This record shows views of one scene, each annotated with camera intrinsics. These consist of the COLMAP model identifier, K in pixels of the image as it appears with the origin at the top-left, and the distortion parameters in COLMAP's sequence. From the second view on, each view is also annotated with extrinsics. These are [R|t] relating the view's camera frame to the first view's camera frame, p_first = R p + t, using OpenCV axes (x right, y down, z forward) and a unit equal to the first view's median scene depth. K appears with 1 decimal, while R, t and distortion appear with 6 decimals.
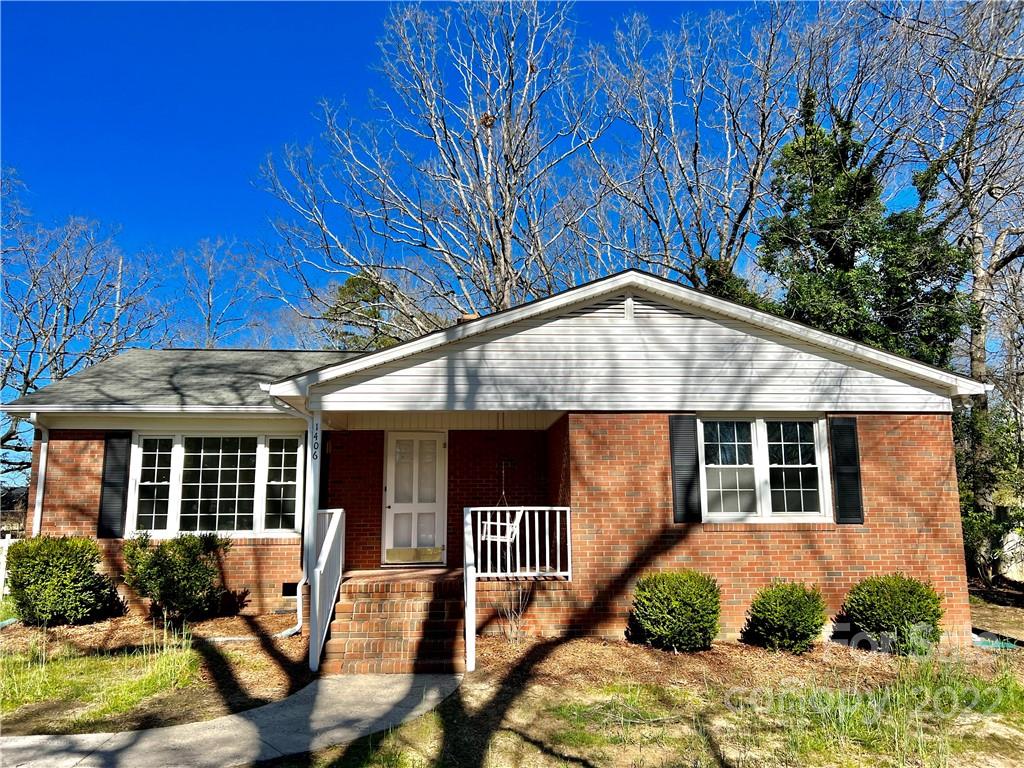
lens RADIAL K [[775.0, 0, 512.8], [0, 775.0, 382.0], [0, 0, 1]] dist [-0.000695, -0.000023]
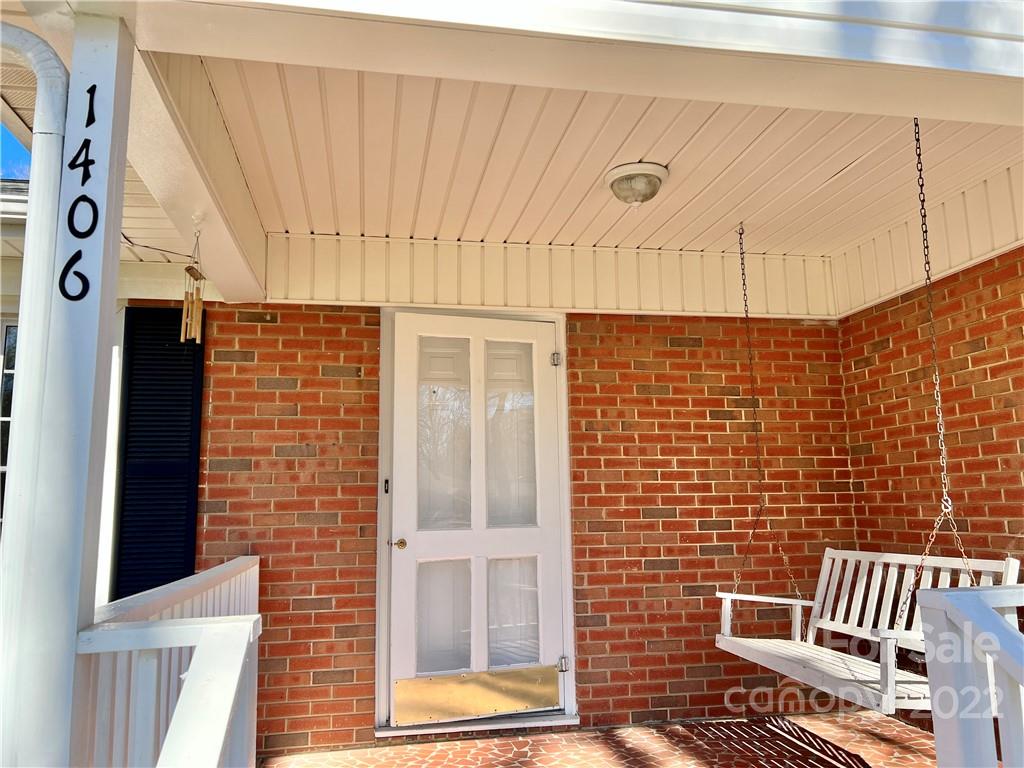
lens RADIAL K [[775.0, 0, 510.4], [0, 775.0, 384.8], [0, 0, 1]] dist [-0.000695, -0.000023]
pose [[0.989935, 0.007354, 0.141330, -0.160630], [-0.006825, 0.999968, -0.004226, 0.097697], [-0.141356, 0.003219, 0.989954, 0.679309]]
